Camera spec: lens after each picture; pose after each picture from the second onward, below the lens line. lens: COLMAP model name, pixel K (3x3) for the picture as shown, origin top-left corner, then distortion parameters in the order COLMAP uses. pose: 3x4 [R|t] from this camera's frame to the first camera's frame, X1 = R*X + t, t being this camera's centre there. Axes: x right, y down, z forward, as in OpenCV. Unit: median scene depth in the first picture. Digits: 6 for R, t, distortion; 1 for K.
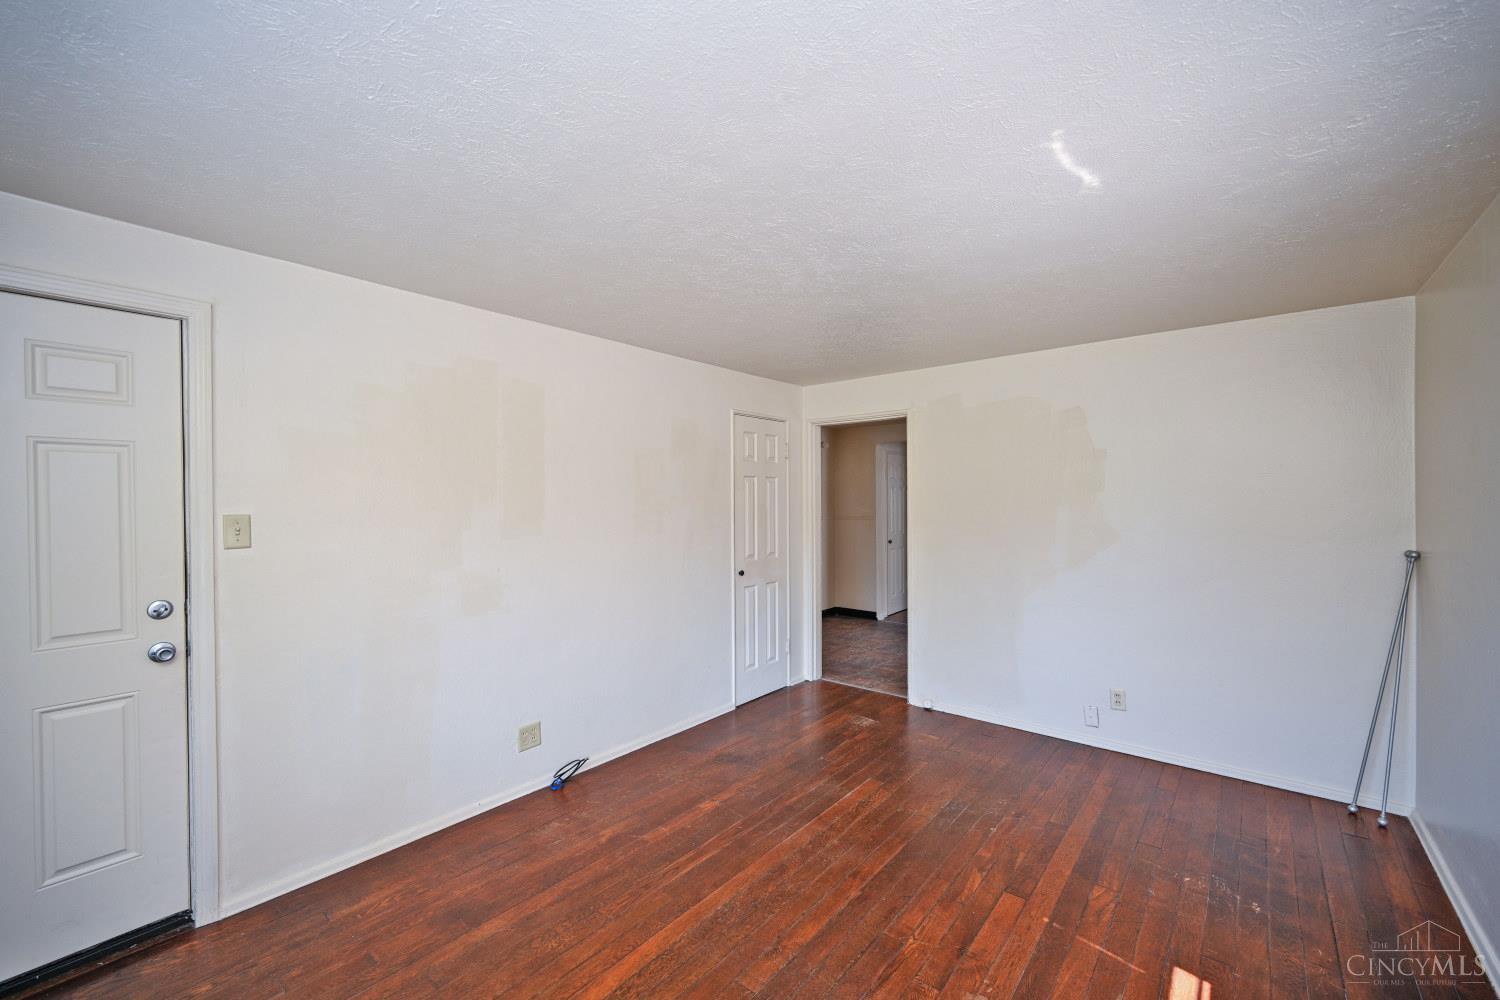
lens RADIAL K [[596.9, 0, 755.7], [0, 596.9, 509.2], [0, 0, 1]] dist [0.006724, 0.001125]
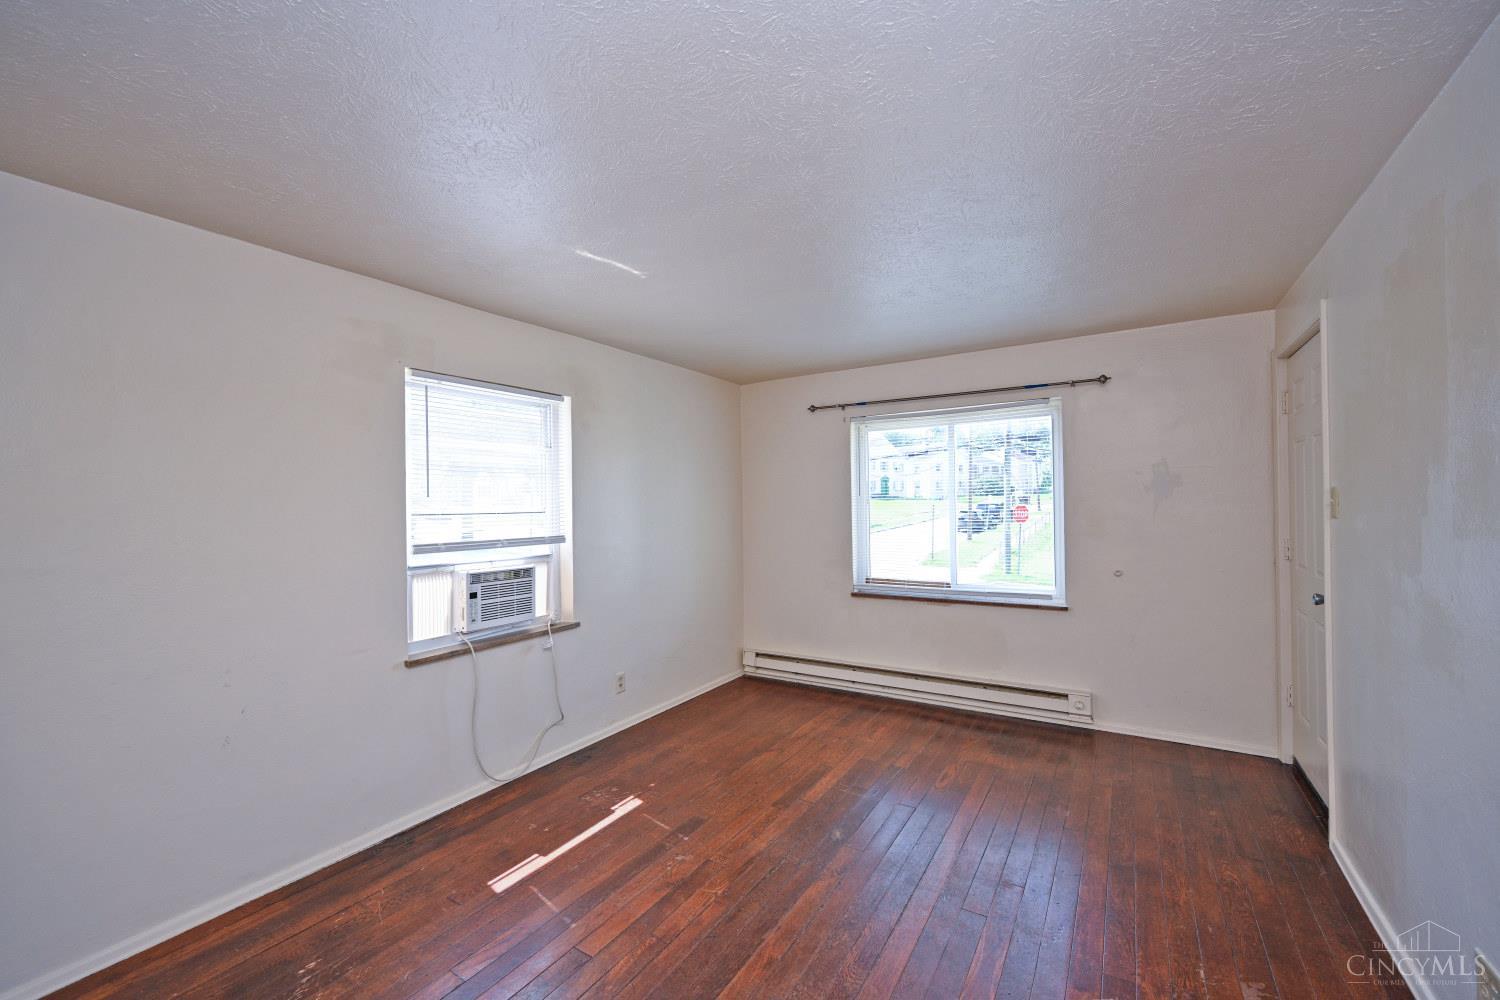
lens RADIAL K [[596.9, 0, 757.9], [0, 596.9, 511.8], [0, 0, 1]] dist [0.006724, 0.001125]
pose [[-0.990632, 0.027554, -0.133751, 0.233550], [0.025751, 0.999553, 0.015190, 0.015469], [0.134110, 0.011604, -0.990899, 1.527082]]
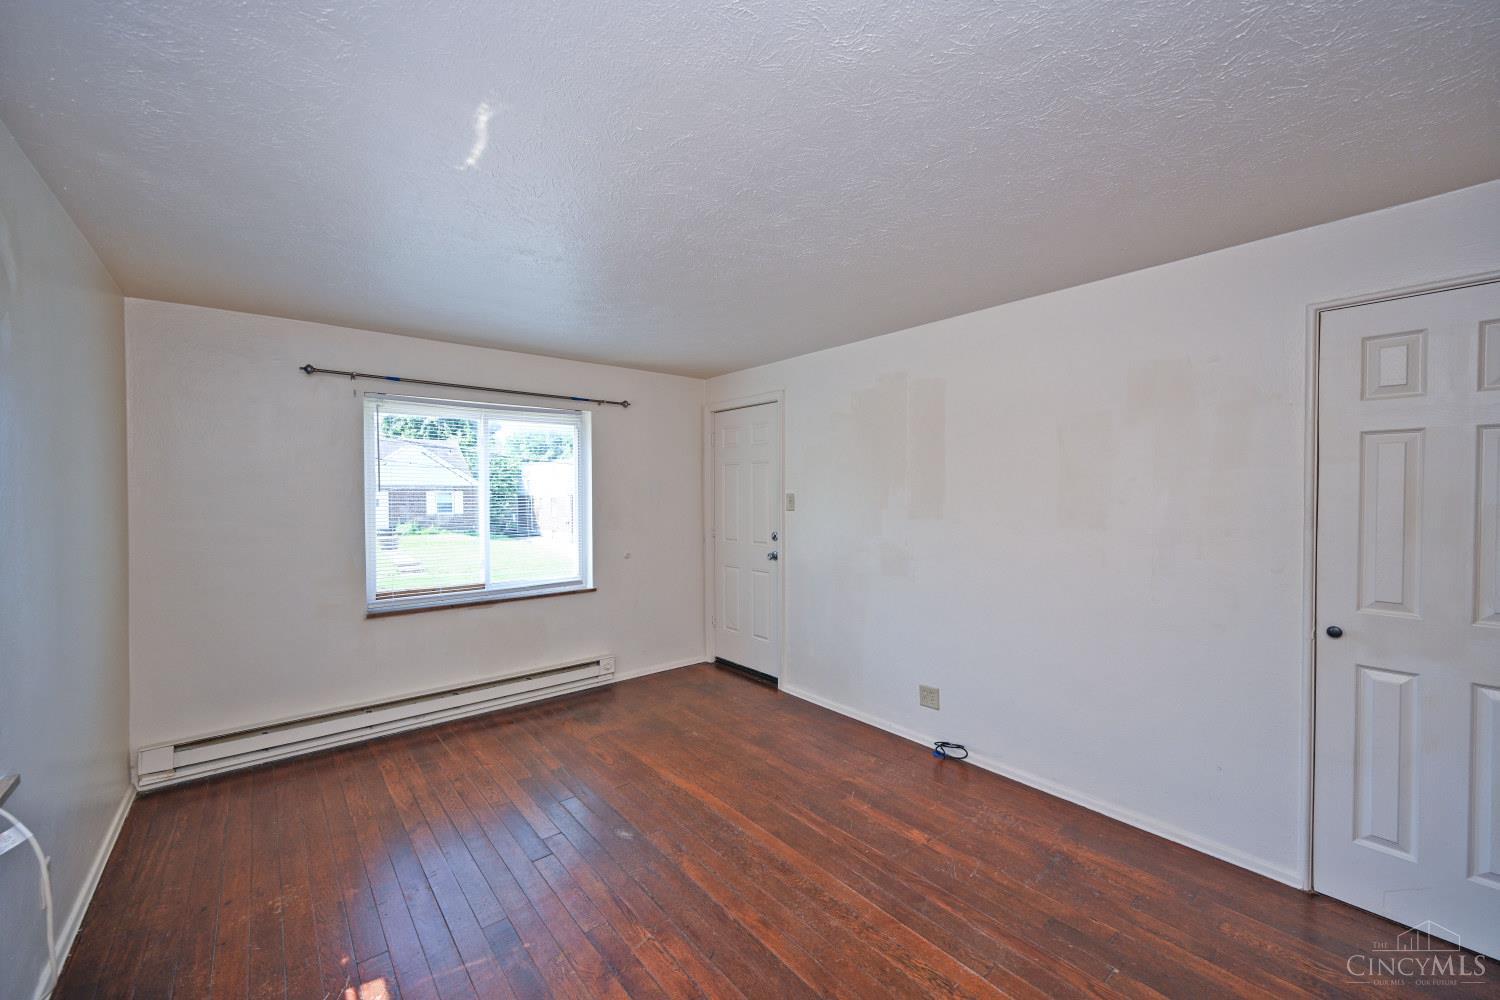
lens RADIAL K [[596.9, 0, 734.4], [0, 596.9, 504.0], [0, 0, 1]] dist [0.006724, 0.001125]
pose [[-0.204549, 0.034376, -0.978252, 0.861454], [-0.000516, 0.999379, 0.035226, -0.015253], [0.978856, 0.007710, -0.204405, 0.981990]]
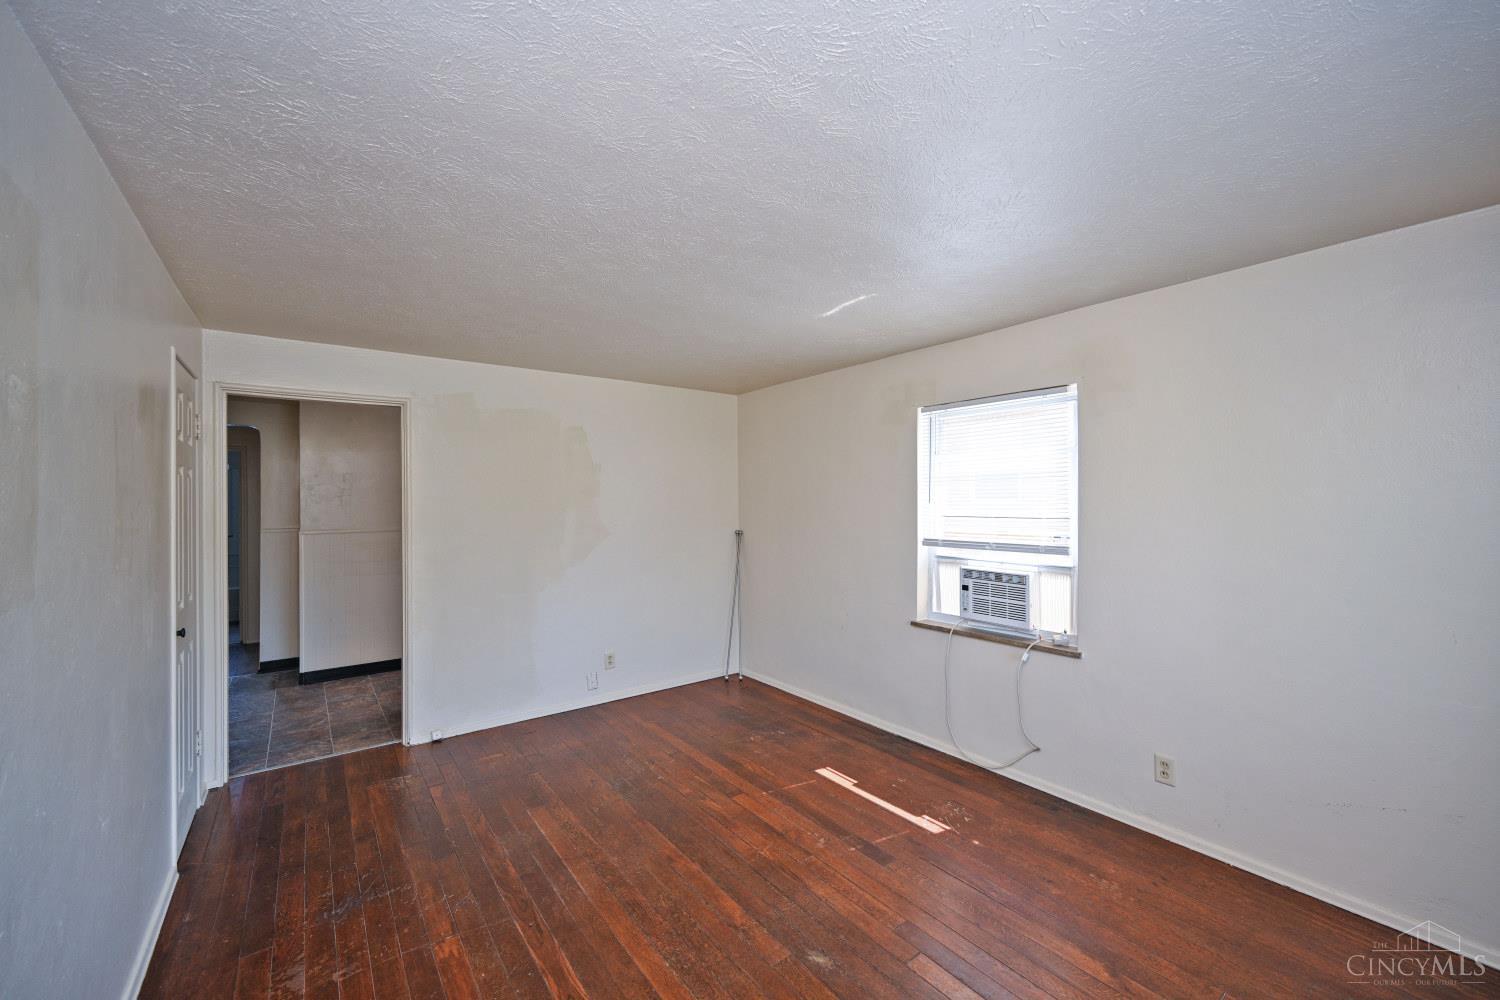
lens RADIAL K [[596.9, 0, 752.2], [0, 596.9, 503.1], [0, 0, 1]] dist [0.006724, 0.001125]
pose [[0.230028, -0.000827, 0.973184, -0.717131], [0.013416, 0.999907, -0.002321, -0.010321], [-0.973091, 0.013590, 0.230018, 0.531412]]
